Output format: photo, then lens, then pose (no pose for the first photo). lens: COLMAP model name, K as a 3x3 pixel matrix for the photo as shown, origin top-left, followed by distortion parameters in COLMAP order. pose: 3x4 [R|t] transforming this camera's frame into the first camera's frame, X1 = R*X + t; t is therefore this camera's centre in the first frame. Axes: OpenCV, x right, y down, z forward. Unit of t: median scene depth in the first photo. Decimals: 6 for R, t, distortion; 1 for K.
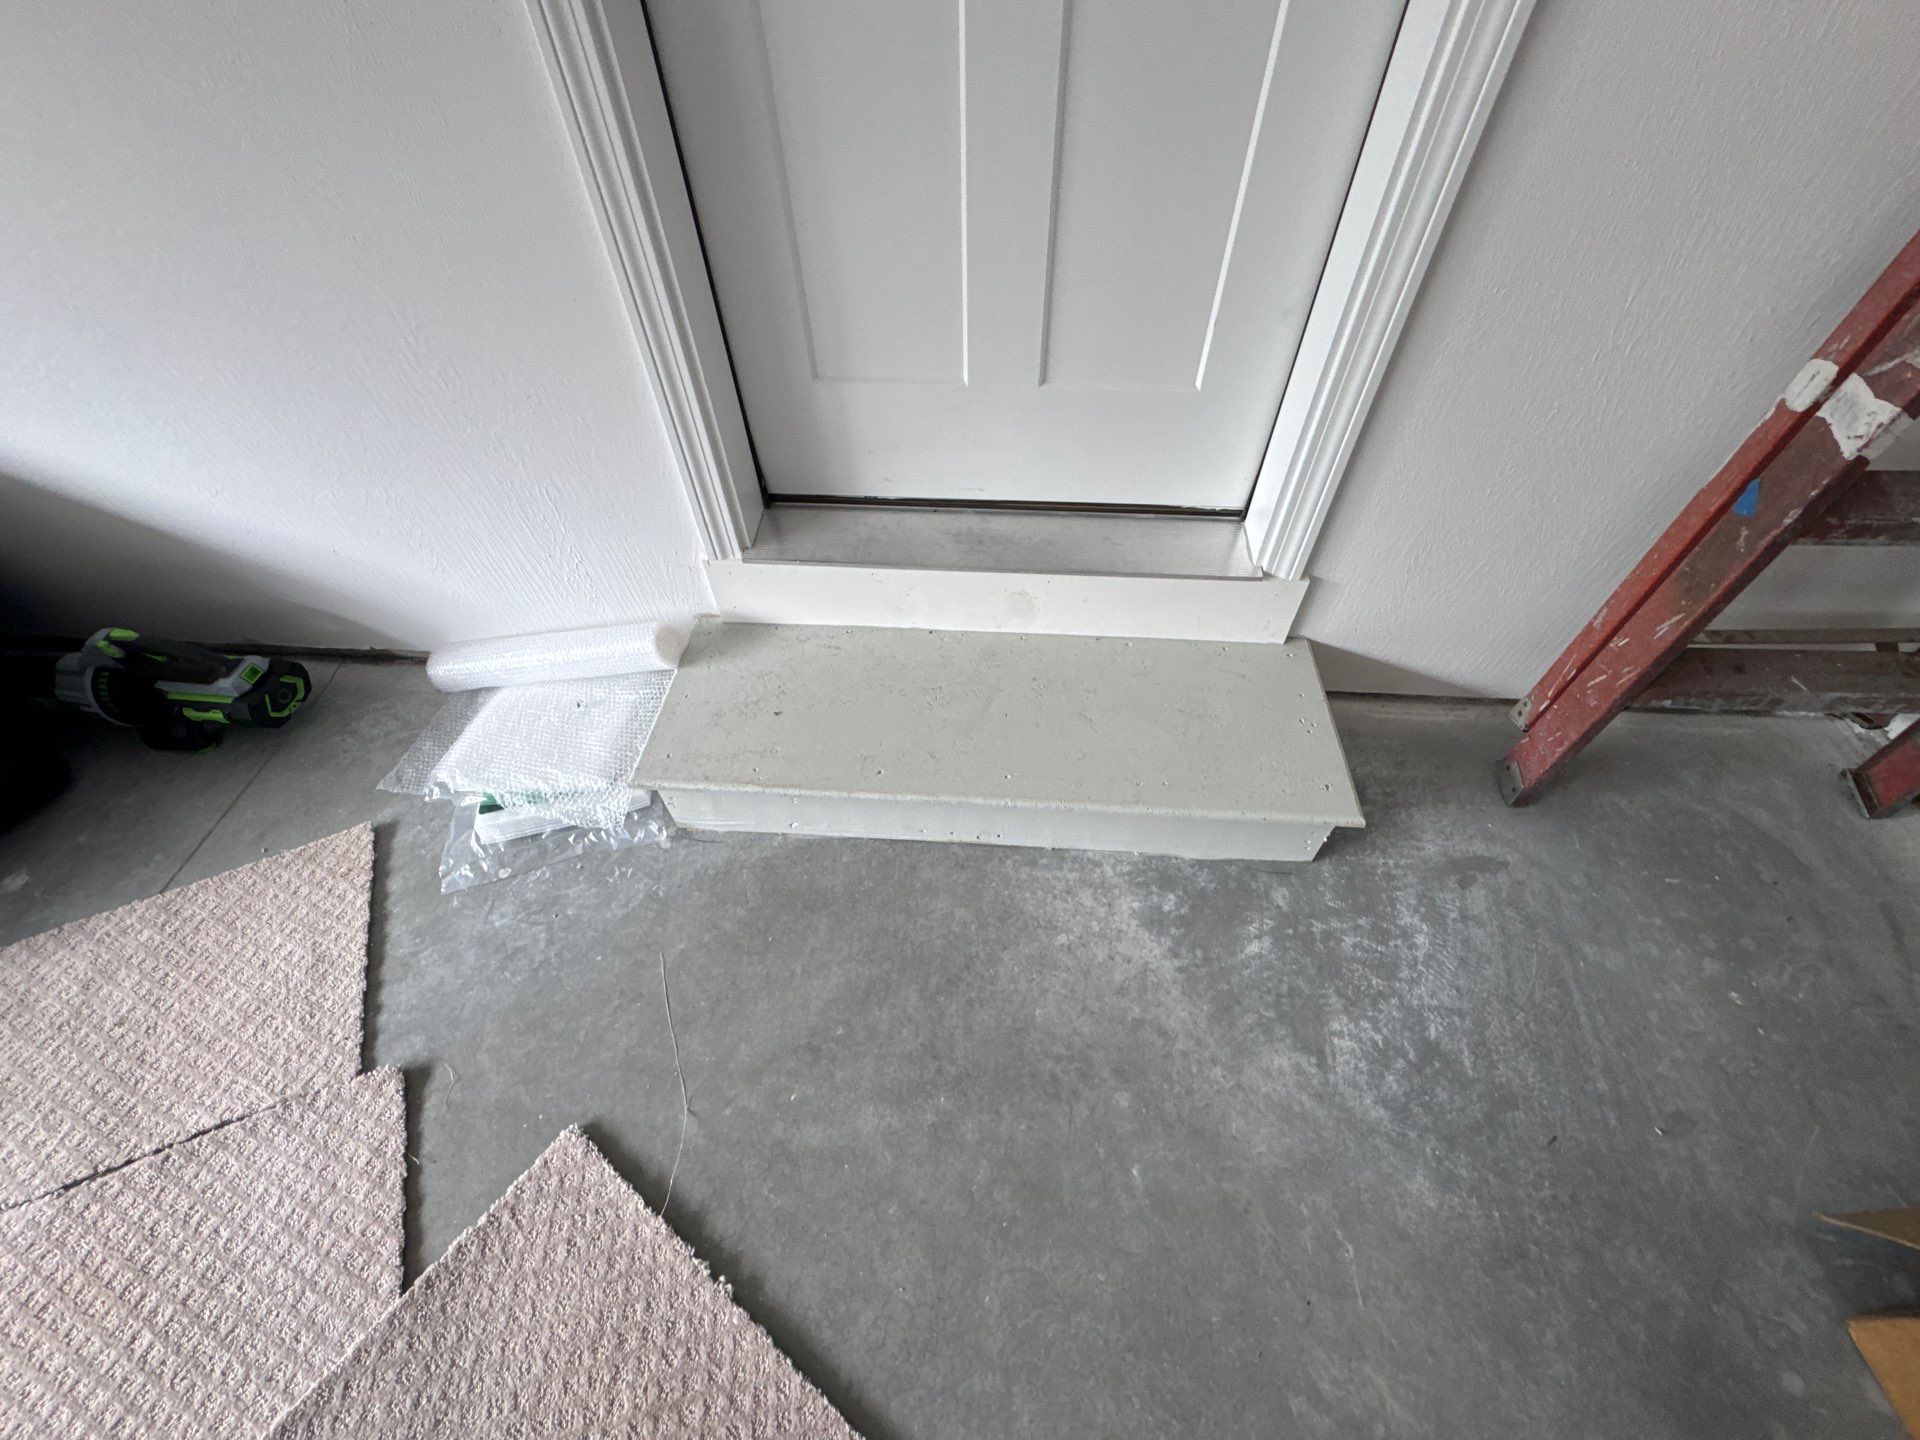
lens RADIAL K [[776.2, 0, 950.5], [0, 776.2, 719.7], [0, 0, 1]] dist [-0.001632, 0.000022]
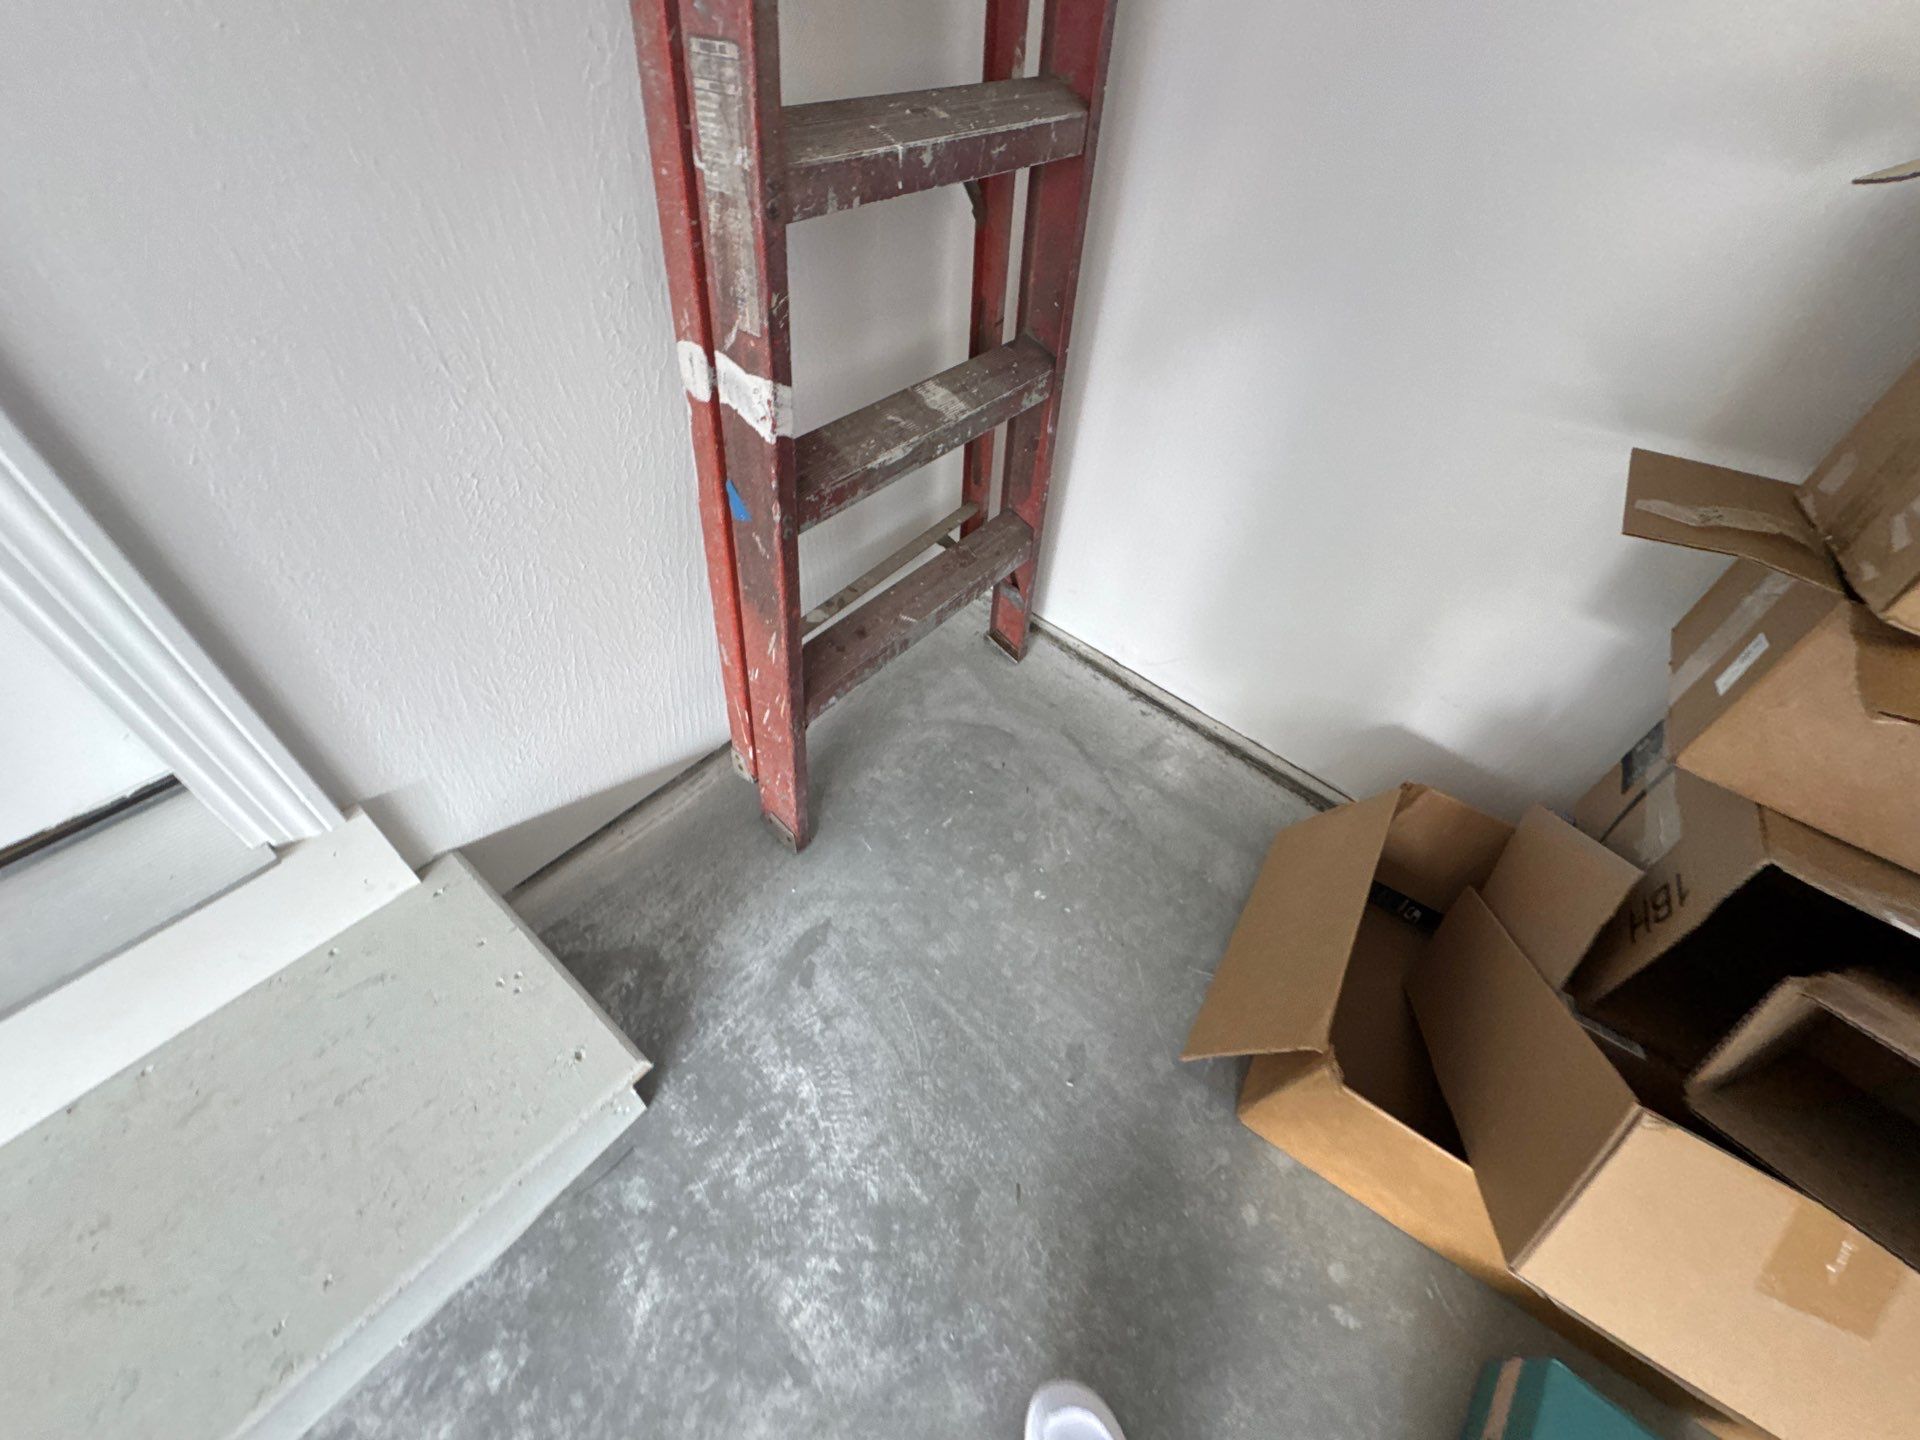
lens RADIAL K [[776.2, 0, 972.3], [0, 776.2, 721.4], [0, 0, 1]] dist [-0.001632, 0.000022]
pose [[0.559904, -0.554897, 0.615302, 0.416342], [0.548972, 0.804671, 0.226130, -0.114684], [-0.620595, 0.211173, 0.755161, 0.194594]]
